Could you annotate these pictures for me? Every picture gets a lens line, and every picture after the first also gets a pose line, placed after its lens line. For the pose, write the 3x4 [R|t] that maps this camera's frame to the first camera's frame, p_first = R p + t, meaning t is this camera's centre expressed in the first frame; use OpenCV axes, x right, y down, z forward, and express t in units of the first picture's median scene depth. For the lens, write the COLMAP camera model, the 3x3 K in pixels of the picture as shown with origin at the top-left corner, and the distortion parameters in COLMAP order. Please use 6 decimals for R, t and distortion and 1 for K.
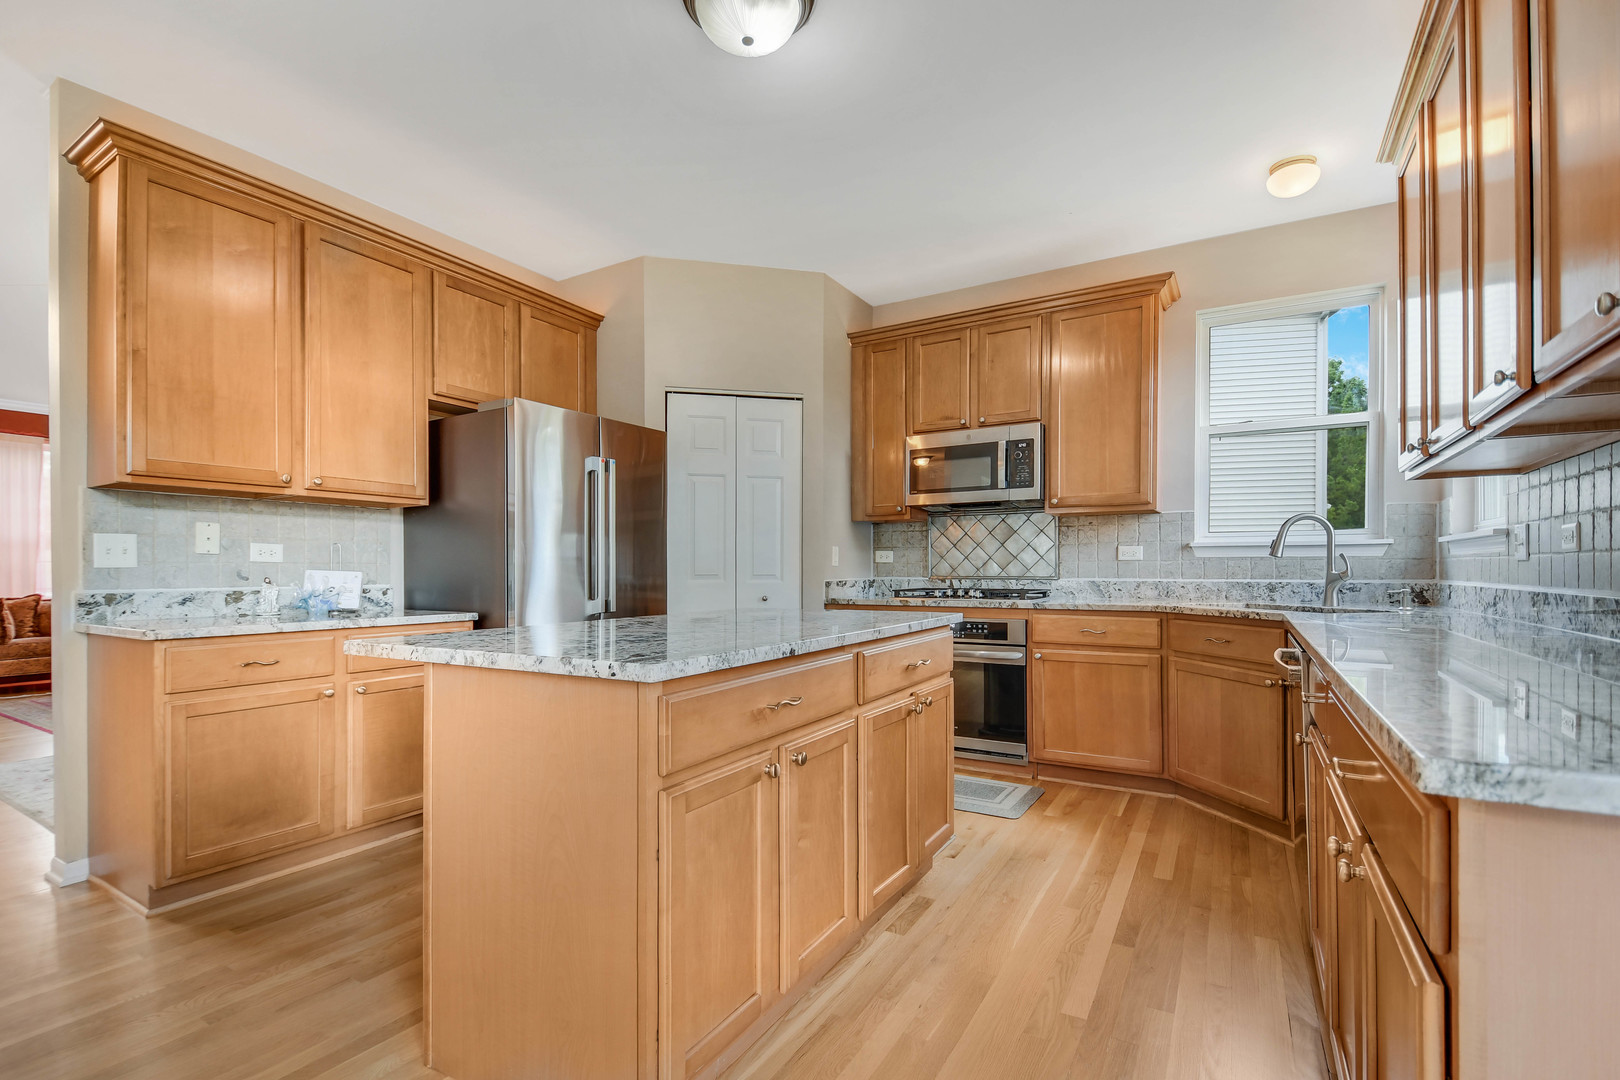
lens RADIAL K [[716.4, 0, 802.1], [0, 716.4, 573.2], [0, 0, 1]] dist [0.013830, -0.002429]
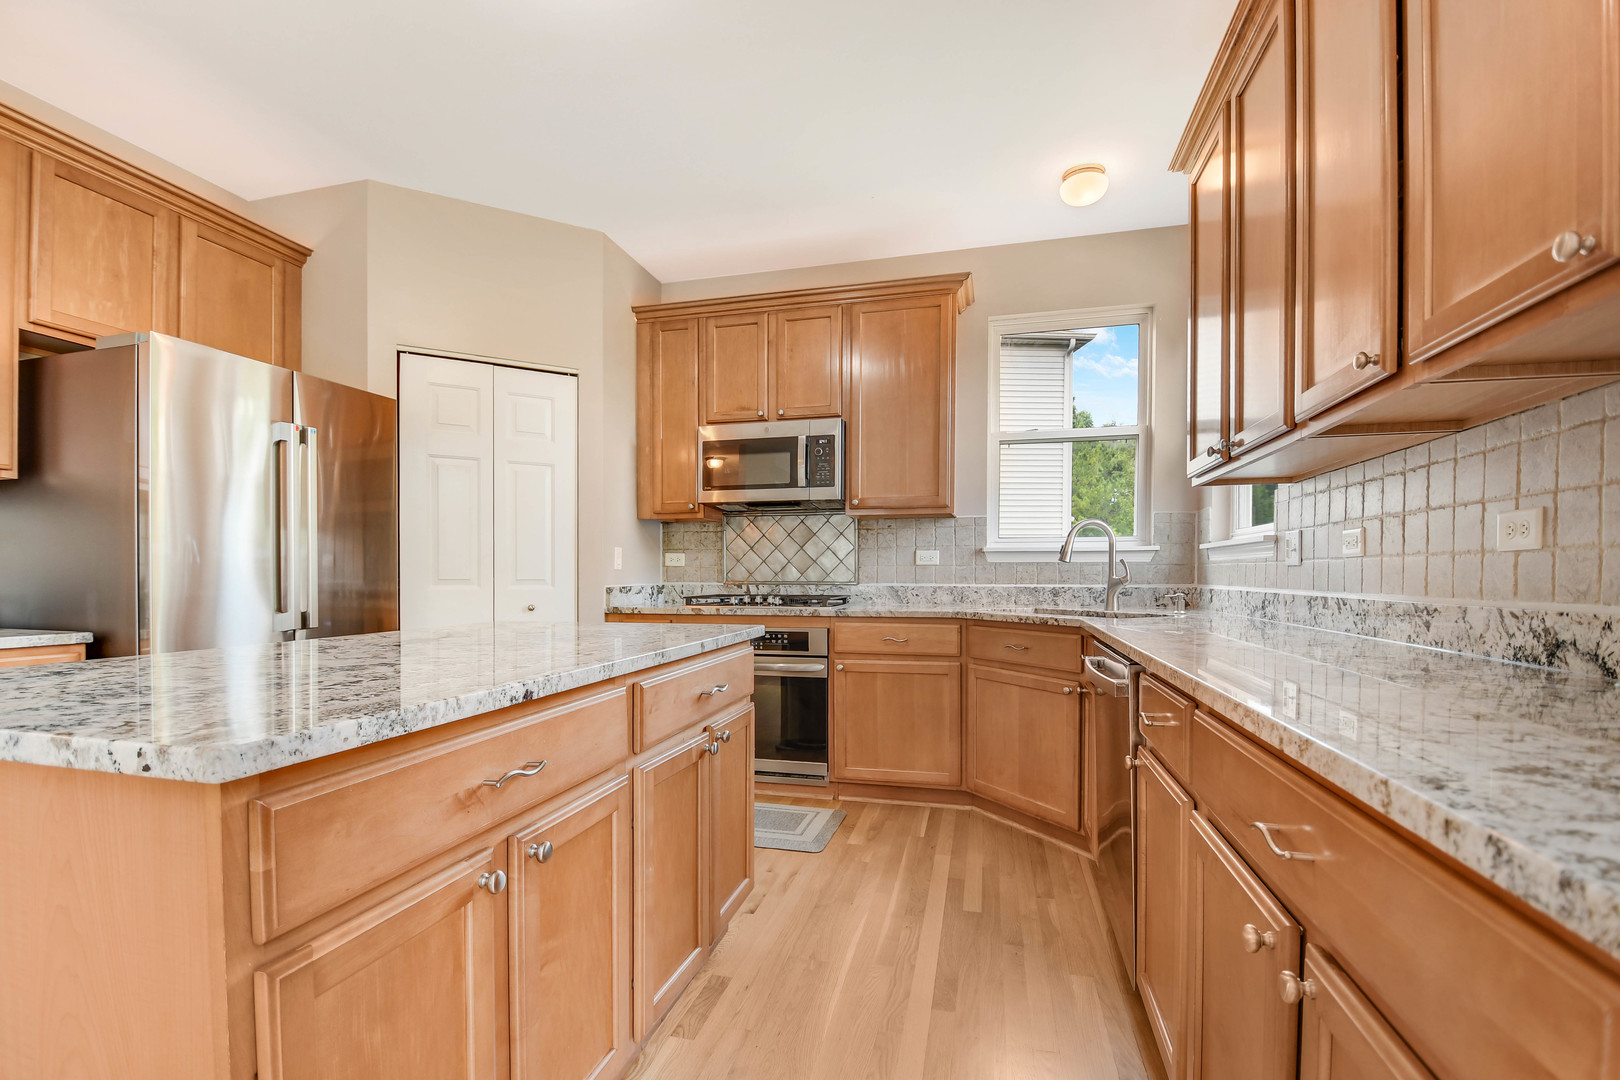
lens RADIAL K [[716.4, 0, 805.5], [0, 716.4, 553.8], [0, 0, 1]] dist [0.013830, -0.002429]
pose [[0.956622, 0.011300, 0.291112, 0.016007], [-0.001357, 0.999410, -0.034334, 0.000588], [-0.291328, 0.032449, 0.956073, 0.127223]]
